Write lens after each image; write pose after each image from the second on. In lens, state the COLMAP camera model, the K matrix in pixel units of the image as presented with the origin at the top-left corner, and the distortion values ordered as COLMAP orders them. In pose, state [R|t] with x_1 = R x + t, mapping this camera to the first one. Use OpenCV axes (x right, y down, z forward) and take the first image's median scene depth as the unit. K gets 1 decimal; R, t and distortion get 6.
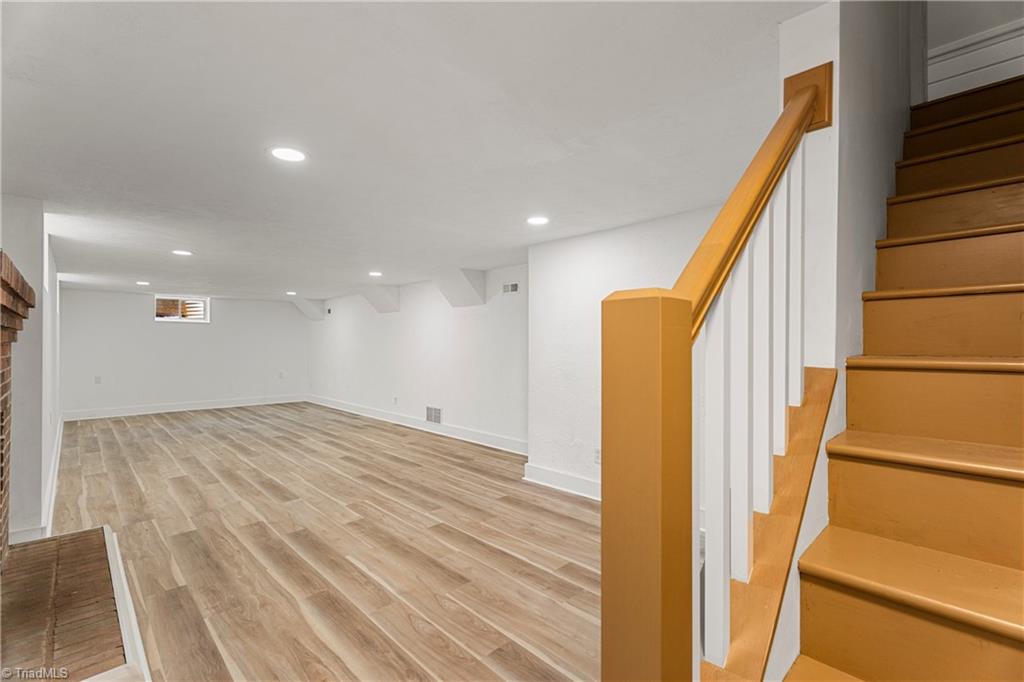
lens RADIAL K [[455.1, 0, 510.4], [0, 455.1, 343.1], [0, 0, 1]] dist [0.006197, -0.000095]
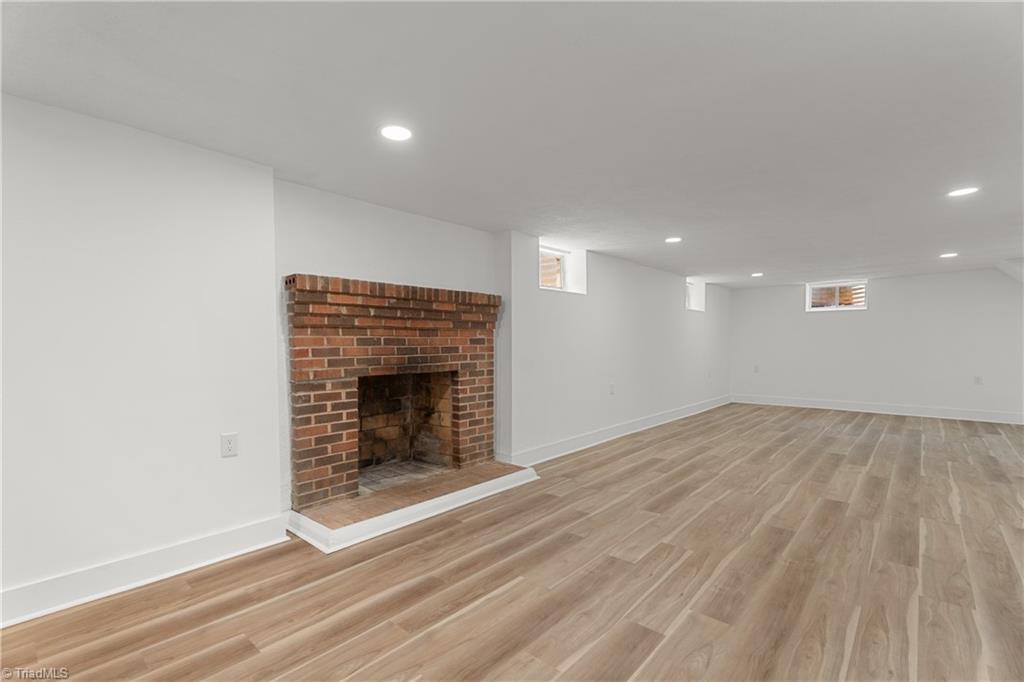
lens RADIAL K [[459.6, 0, 508.5], [0, 459.6, 342.3], [0, 0, 1]] dist [0.001155, 0.000059]
pose [[0.066456, -0.005161, -0.997776, 0.365187], [0.009794, 0.999942, -0.004520, 0.033285], [0.997741, -0.009472, 0.066503, 0.705094]]
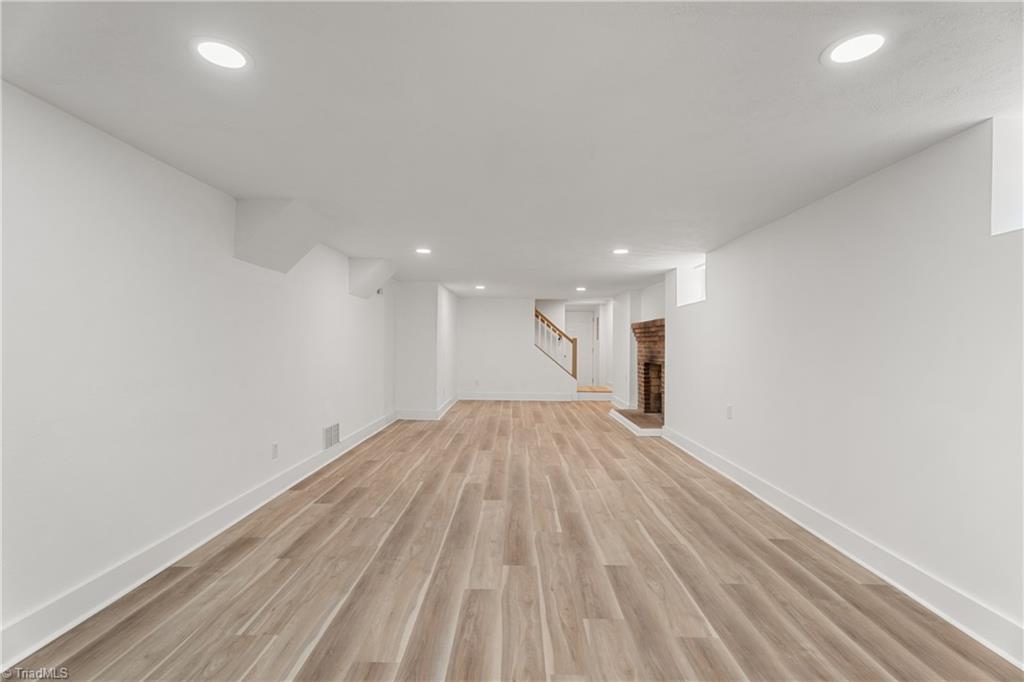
lens RADIAL K [[448.8, 0, 501.3], [0, 448.8, 343.5], [0, 0, 1]] dist [0.001960, -0.000005]
pose [[-0.696061, -0.005568, 0.717961, -1.583232], [-0.007970, 0.999968, 0.000029, 0.015499], [-0.717938, -0.005702, -0.696083, 2.385139]]
